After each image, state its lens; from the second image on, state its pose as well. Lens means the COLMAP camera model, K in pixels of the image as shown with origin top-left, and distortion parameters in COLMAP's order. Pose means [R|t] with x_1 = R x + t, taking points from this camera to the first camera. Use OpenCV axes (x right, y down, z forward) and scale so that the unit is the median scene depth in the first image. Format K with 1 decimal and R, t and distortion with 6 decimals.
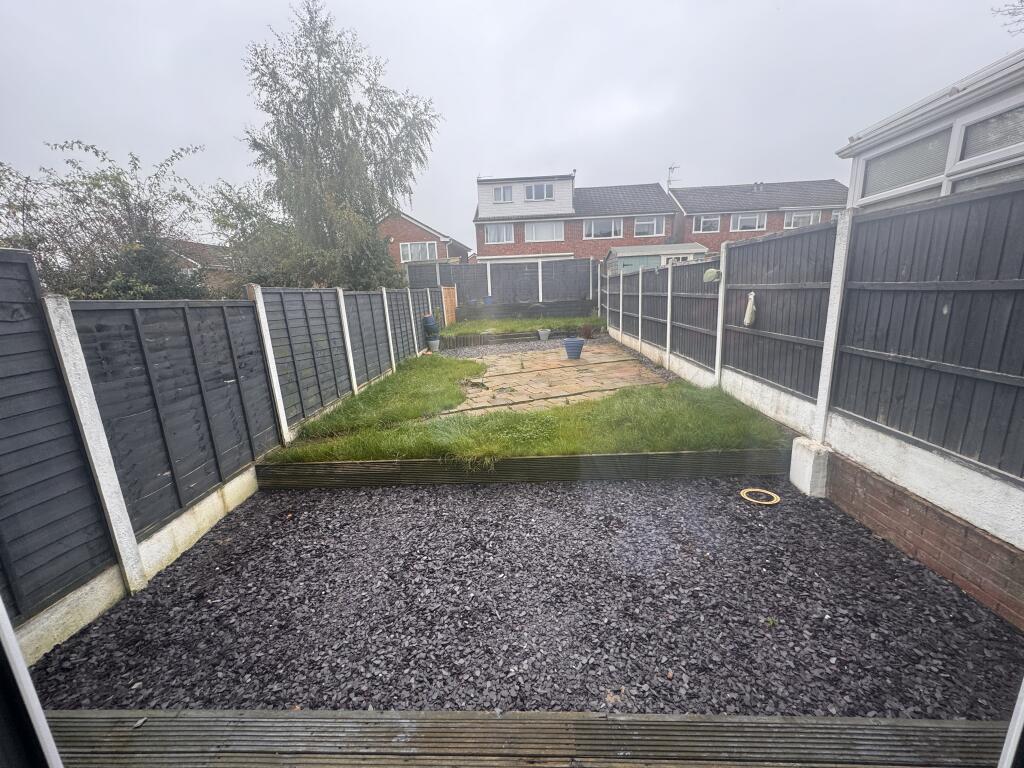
lens RADIAL K [[409.8, 0, 509.6], [0, 409.8, 385.8], [0, 0, 1]] dist [-0.004015, 0.000349]
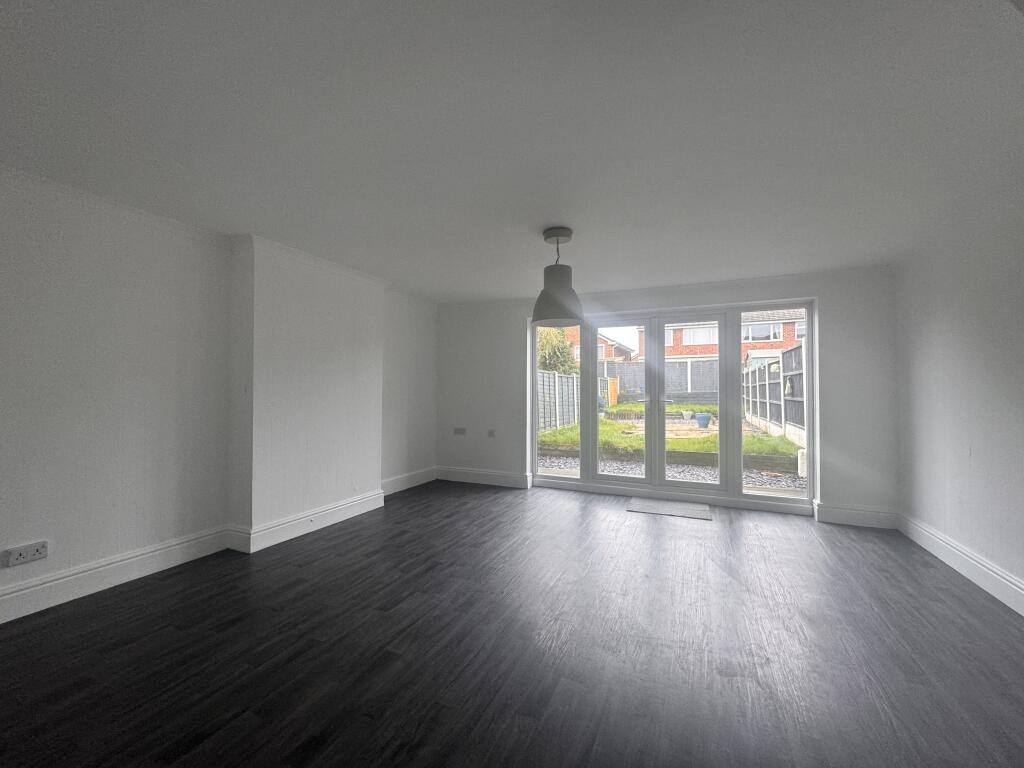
lens RADIAL K [[409.8, 0, 508.1], [0, 409.8, 382.5], [0, 0, 1]] dist [-0.004015, 0.000349]
pose [[0.924677, 0.031651, -0.379435, 0.050356], [-0.121488, 0.968976, -0.215236, 0.121907], [0.360851, 0.245121, 0.899835, -0.388628]]
